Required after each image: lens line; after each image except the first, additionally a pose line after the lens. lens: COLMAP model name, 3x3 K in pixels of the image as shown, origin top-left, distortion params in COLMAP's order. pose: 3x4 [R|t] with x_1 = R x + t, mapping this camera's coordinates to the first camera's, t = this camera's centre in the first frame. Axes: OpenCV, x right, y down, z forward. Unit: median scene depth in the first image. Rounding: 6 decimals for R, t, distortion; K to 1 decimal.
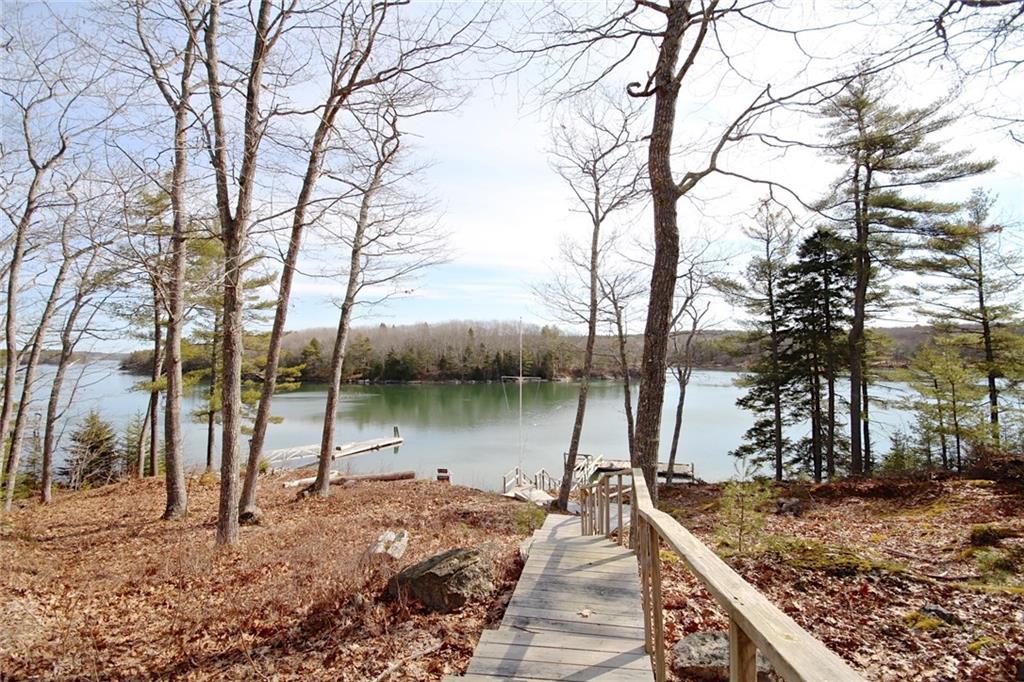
lens RADIAL K [[474.1, 0, 512.0], [0, 474.1, 341.0], [0, 0, 1]] dist [0.002488, -0.007870]
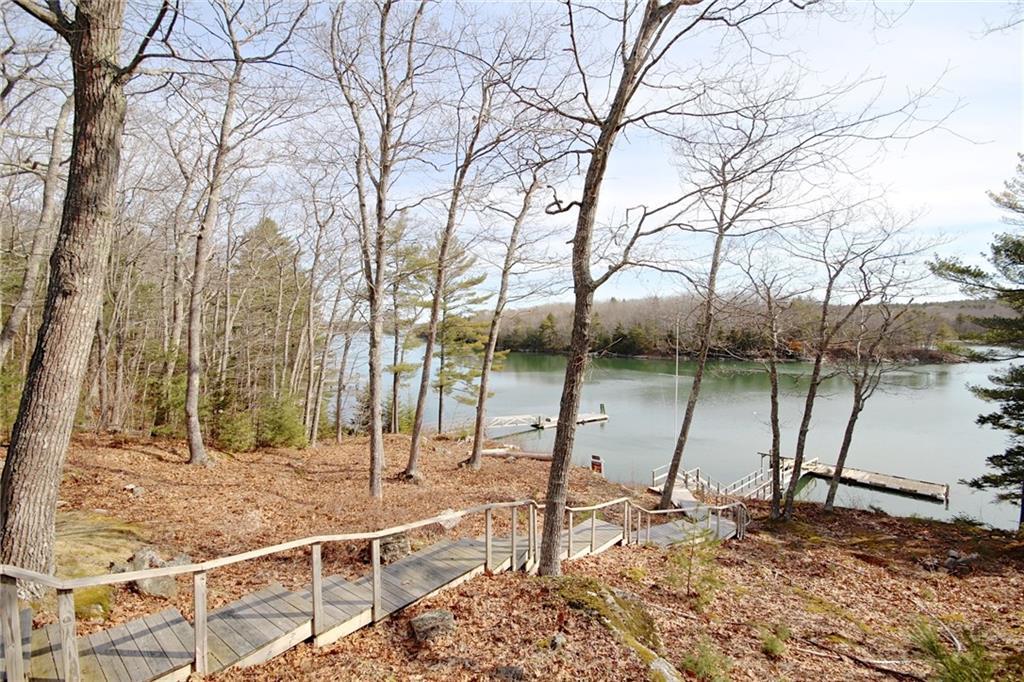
lens RADIAL K [[474.1, 0, 512.0], [0, 474.1, 341.0], [0, 0, 1]] dist [0.002488, -0.007870]
pose [[0.881197, 0.020178, -0.472319, 0.168638], [0.008998, 0.998192, 0.059430, -0.055271], [0.472664, -0.056619, 0.879422, -0.041925]]
